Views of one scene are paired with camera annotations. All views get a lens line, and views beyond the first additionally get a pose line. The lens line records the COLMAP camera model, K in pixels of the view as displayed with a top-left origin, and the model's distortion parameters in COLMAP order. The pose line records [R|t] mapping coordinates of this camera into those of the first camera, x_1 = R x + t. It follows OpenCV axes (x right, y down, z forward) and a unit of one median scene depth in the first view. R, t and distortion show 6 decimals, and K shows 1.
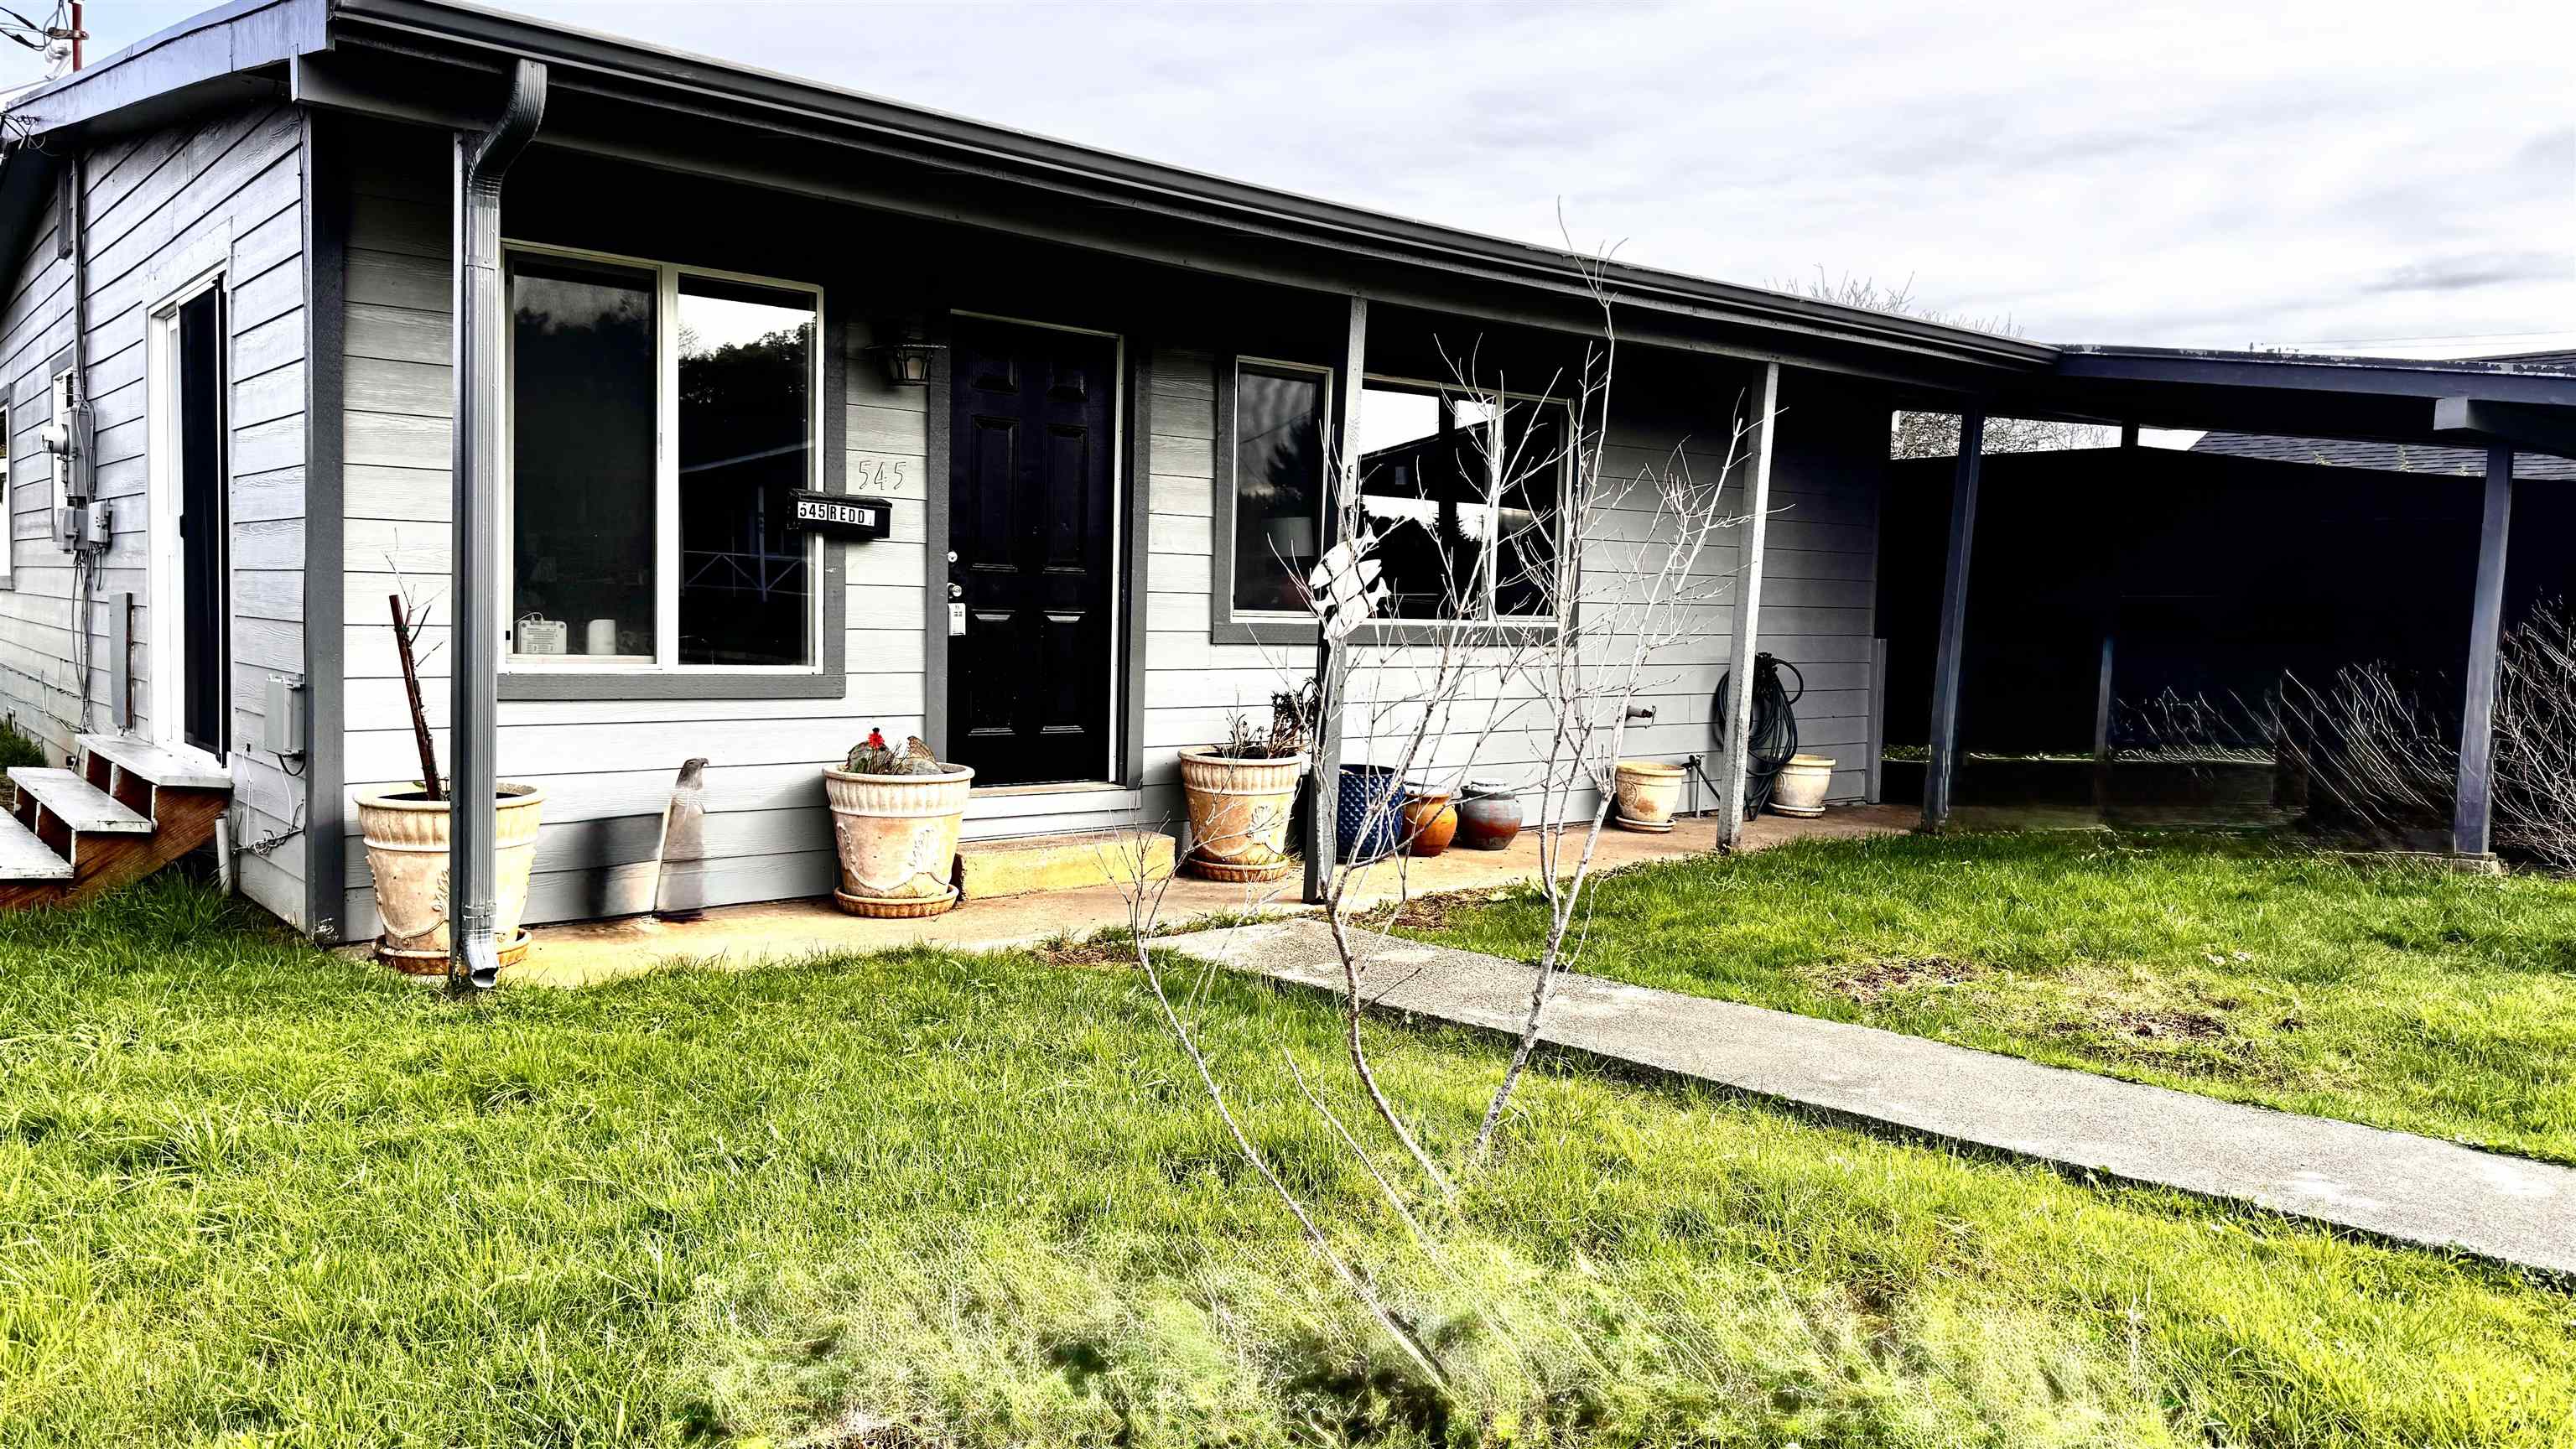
lens RADIAL K [[1805.7, 0, 1343.2], [0, 1805.7, 772.8], [0, 0, 1]] dist [0.055115, -0.052543]
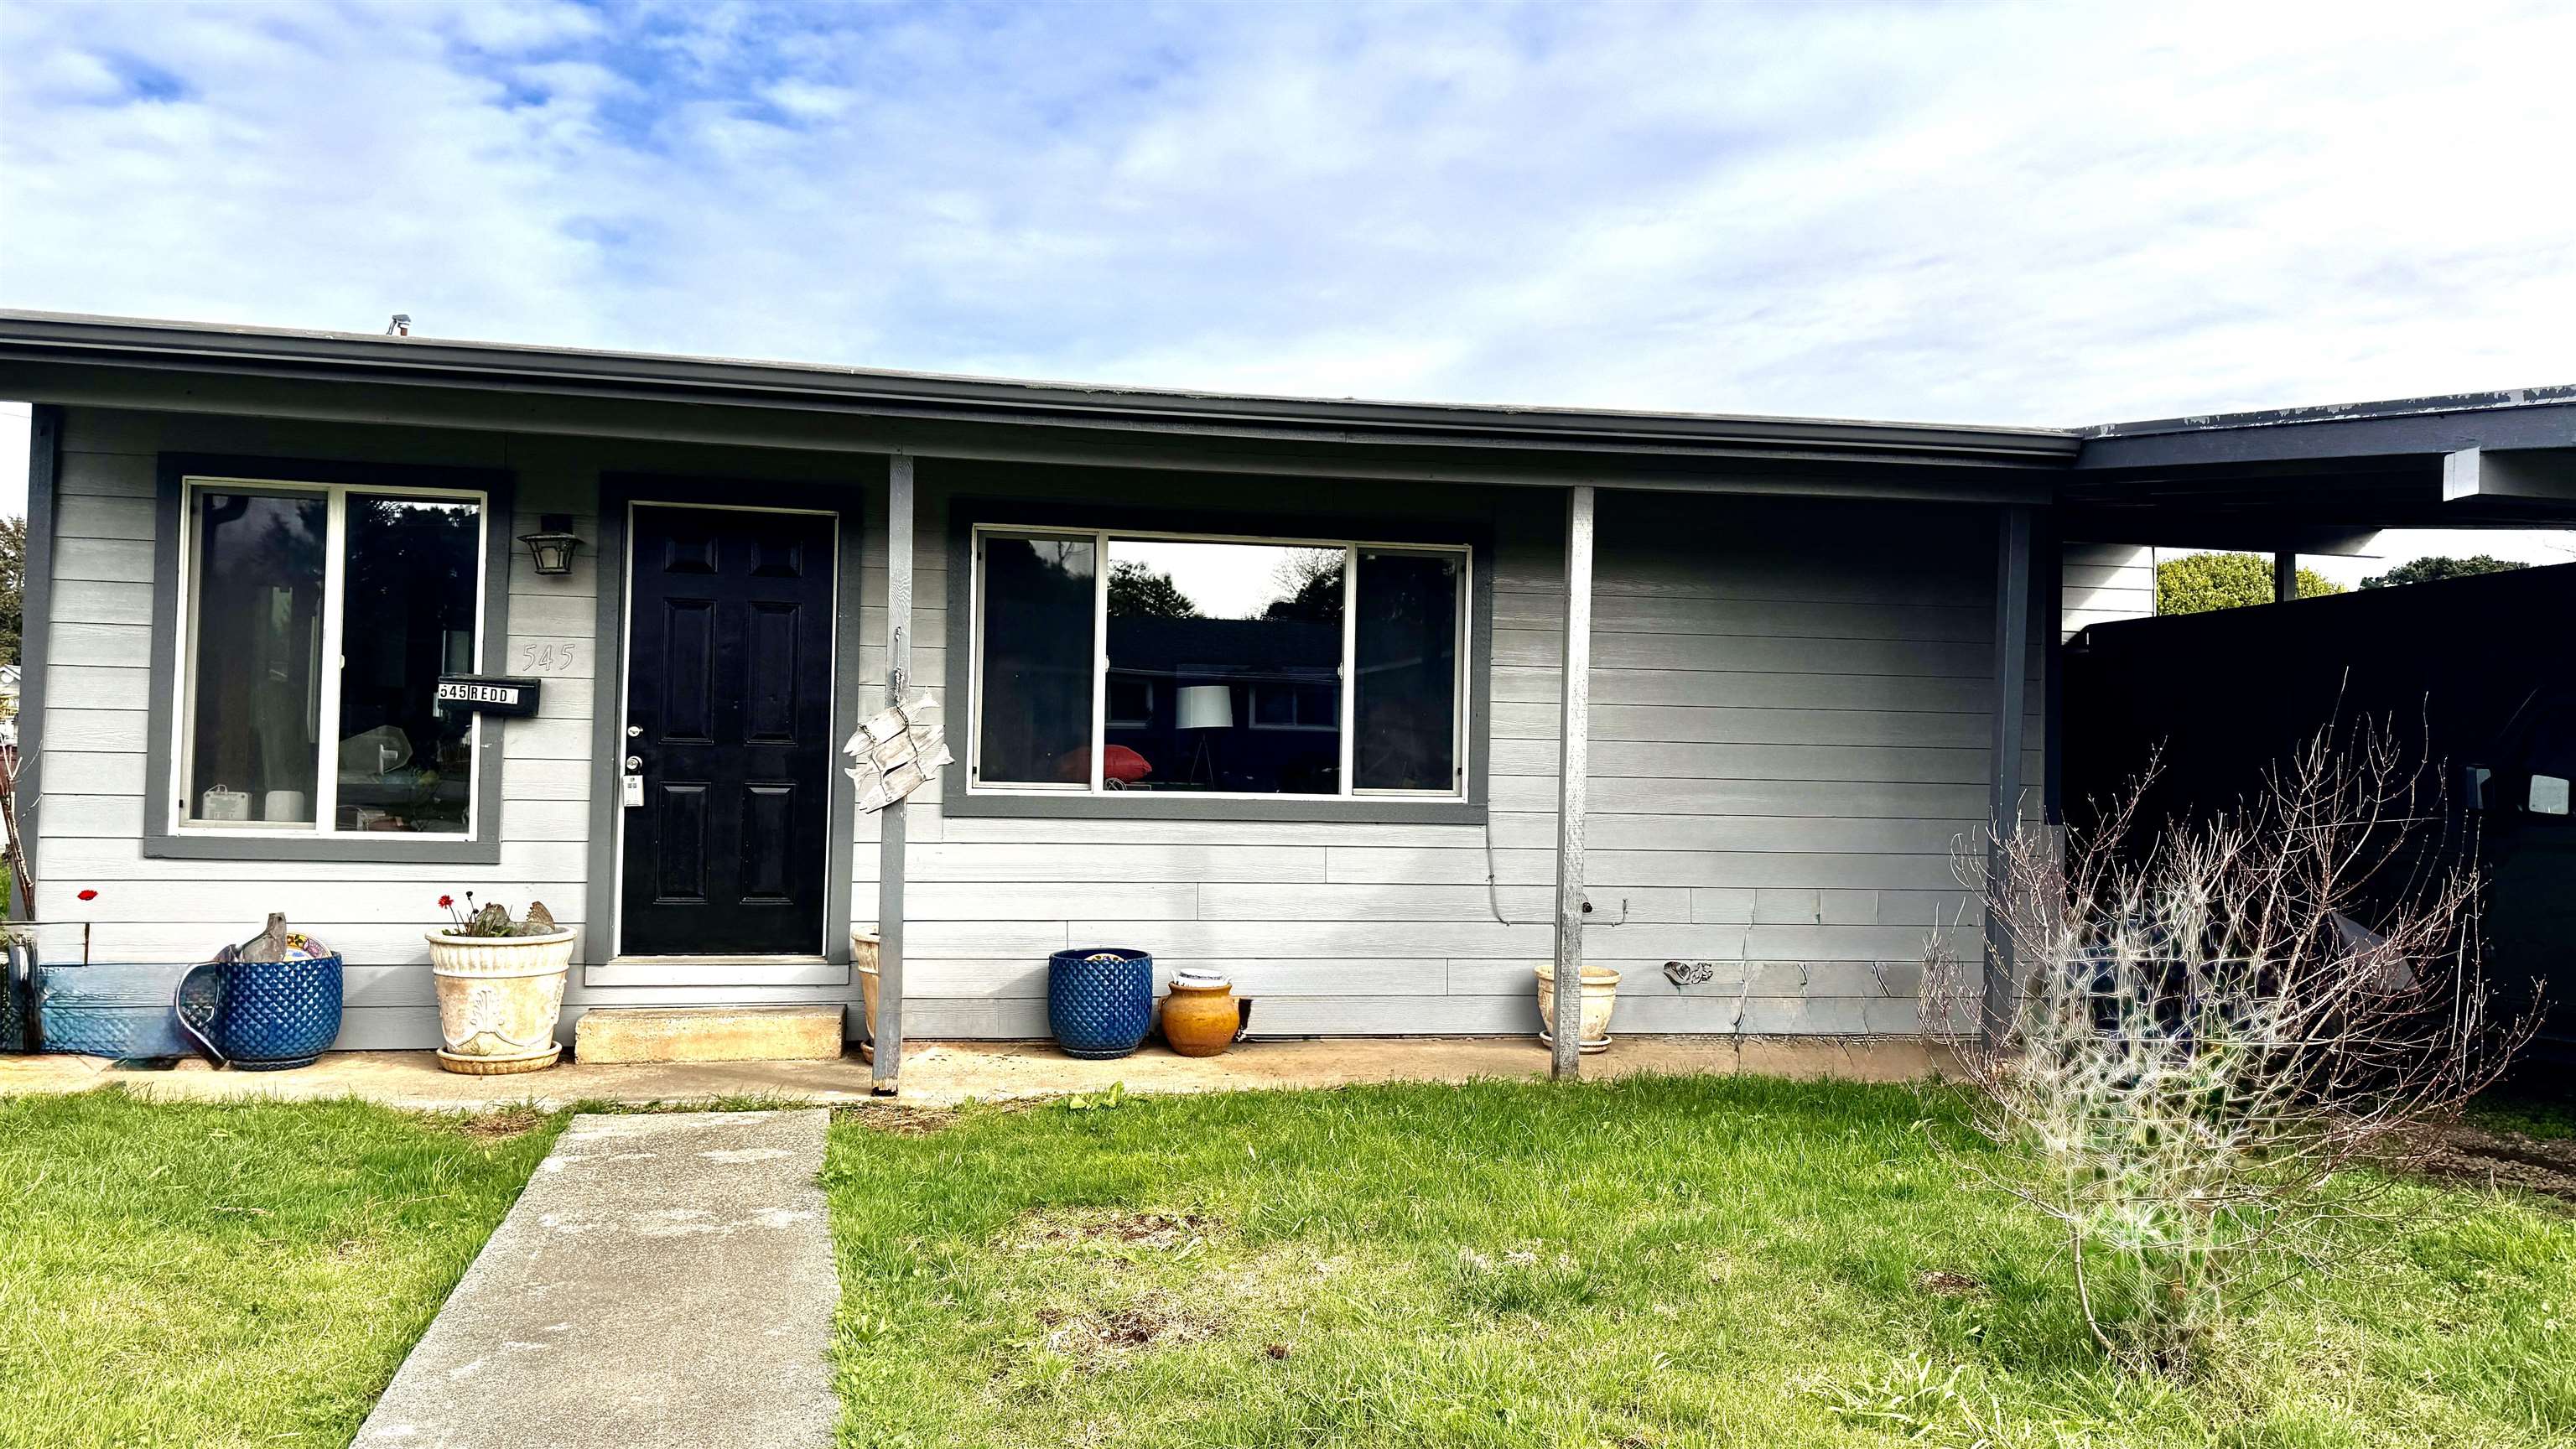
lens RADIAL K [[1805.7, 0, 1315.0], [0, 1805.7, 725.9], [0, 0, 1]] dist [0.055115, -0.052543]
pose [[0.866085, -0.019394, -0.499520, 0.674468], [-0.045094, 0.992142, -0.116704, -0.017963], [0.497858, 0.123601, 0.858405, 0.301838]]
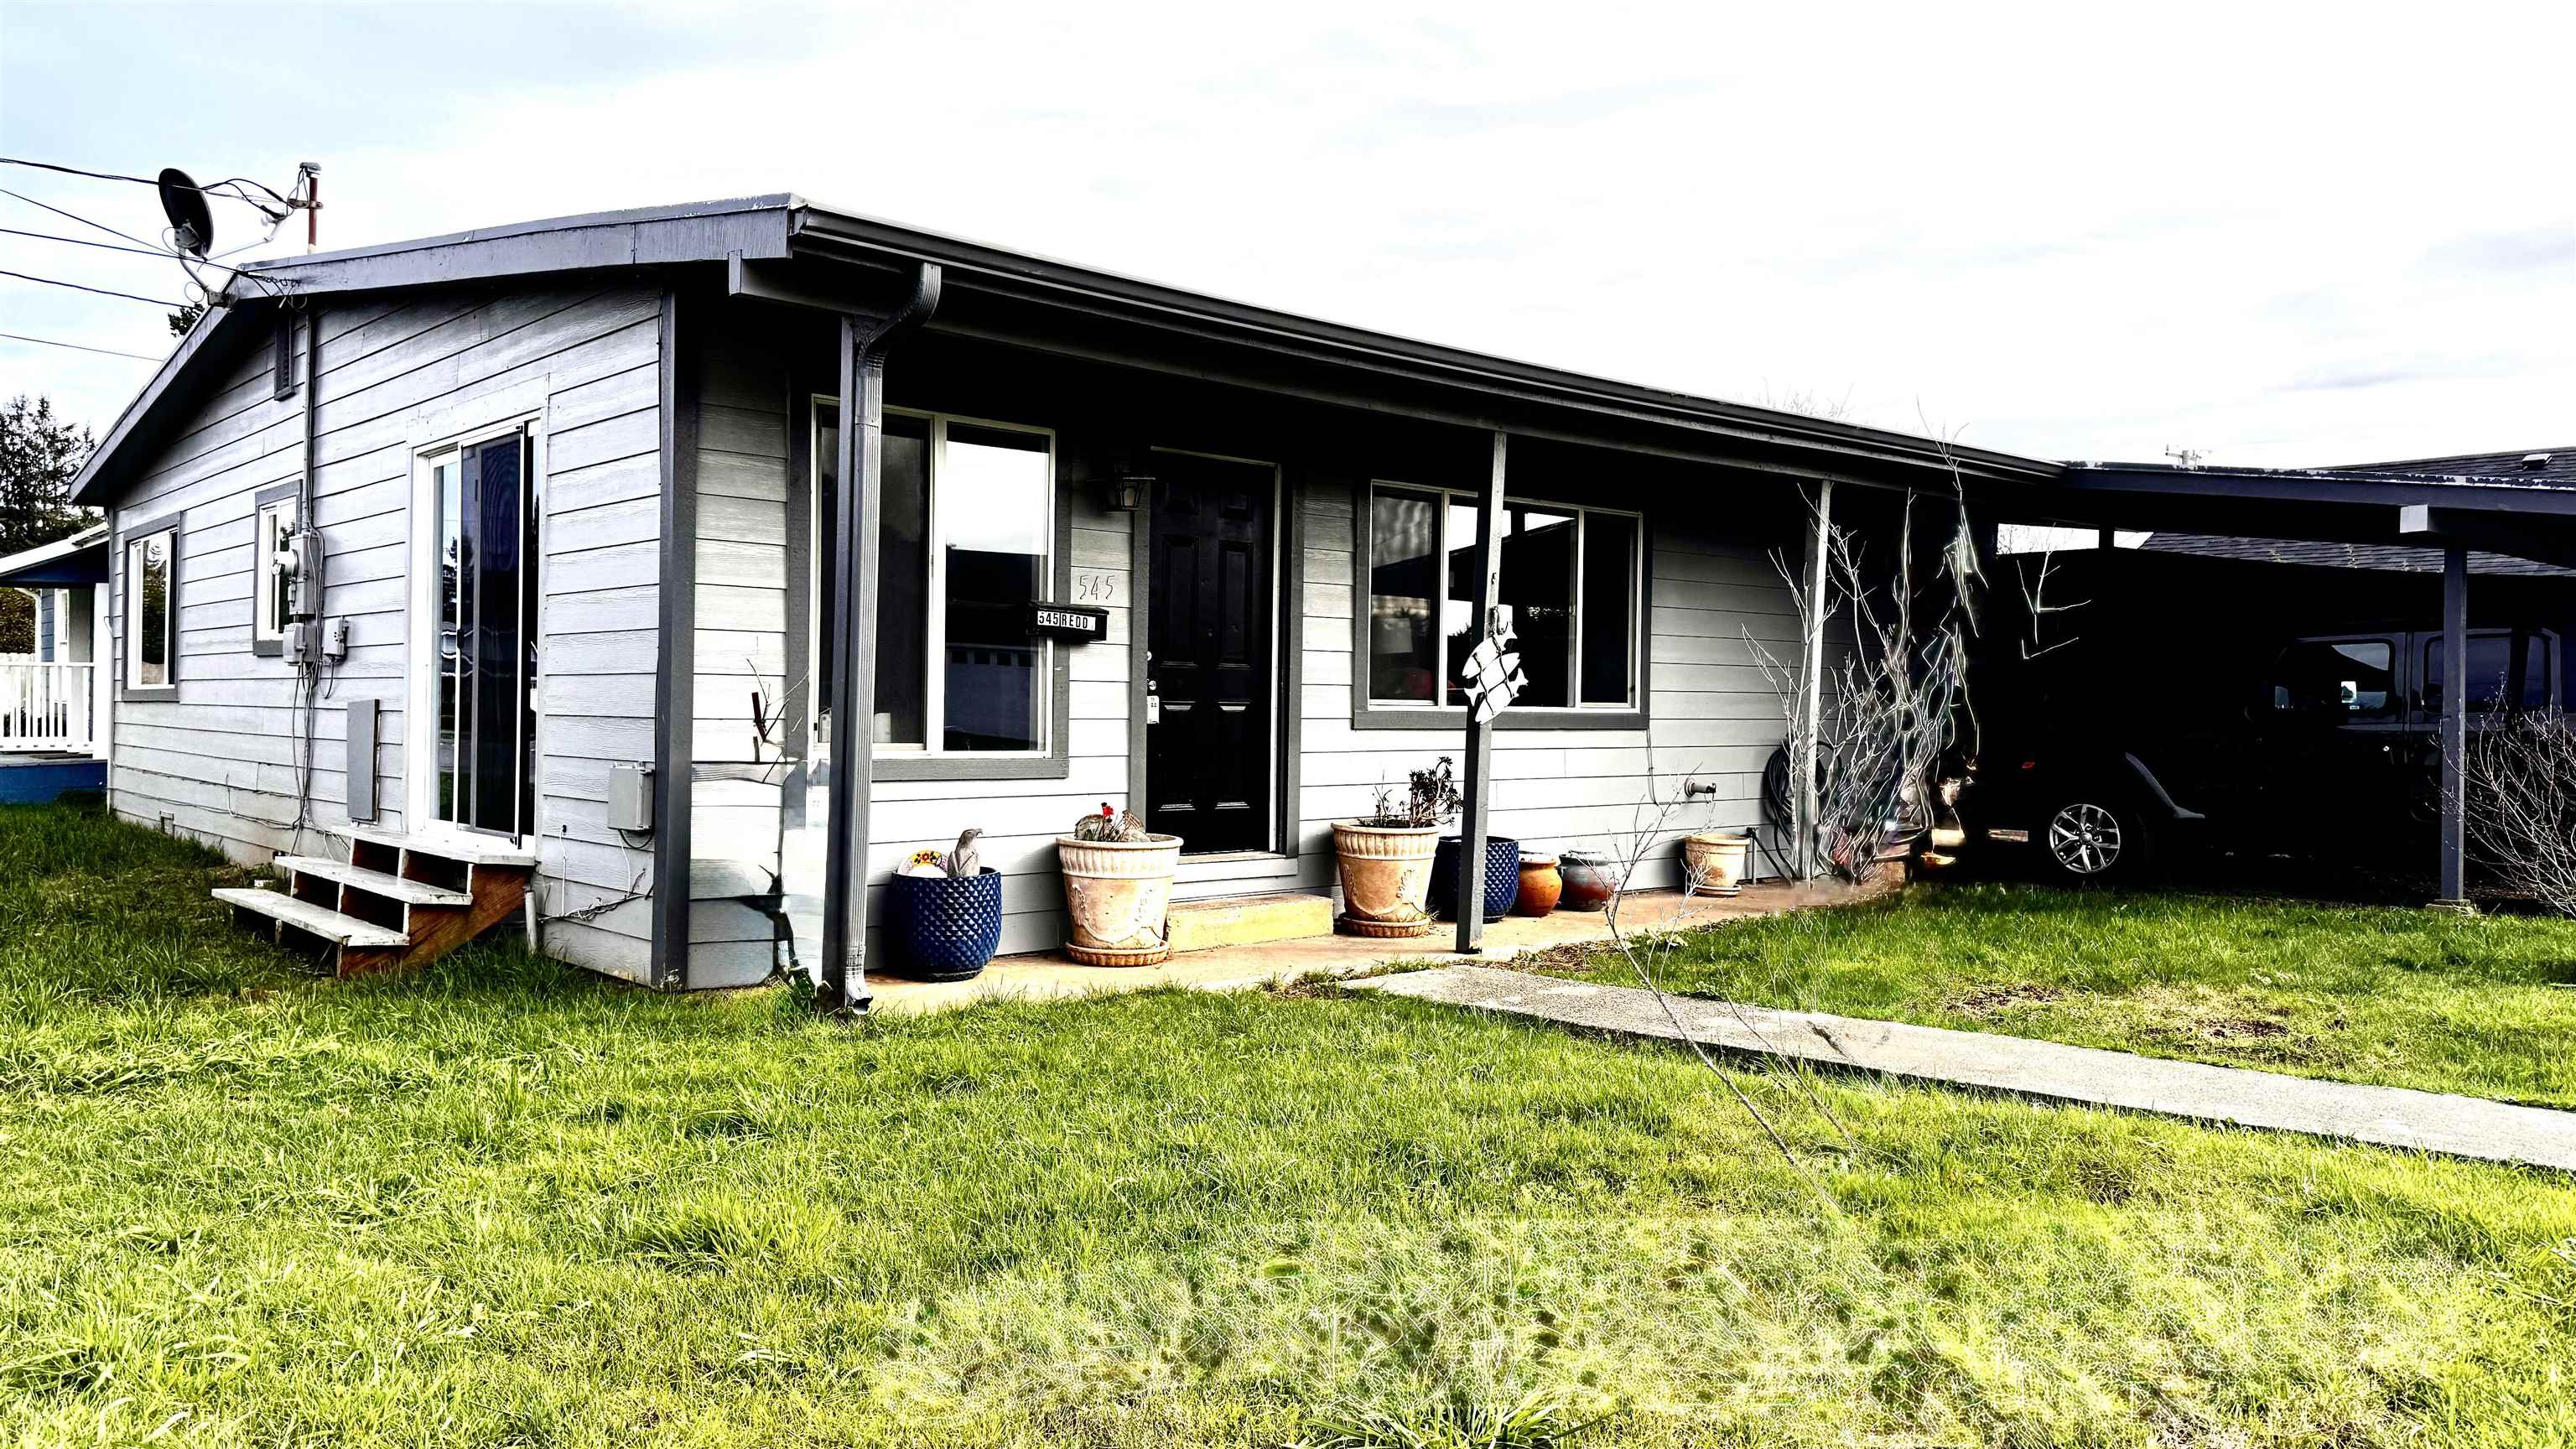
lens RADIAL K [[1805.7, 0, 1330.4], [0, 1805.7, 769.2], [0, 0, 1]] dist [0.055115, -0.052543]
pose [[0.999456, -0.013971, 0.029859, -0.140222], [0.015671, 0.998224, -0.057481, 0.021226], [-0.029003, 0.057918, 0.997900, -0.152498]]
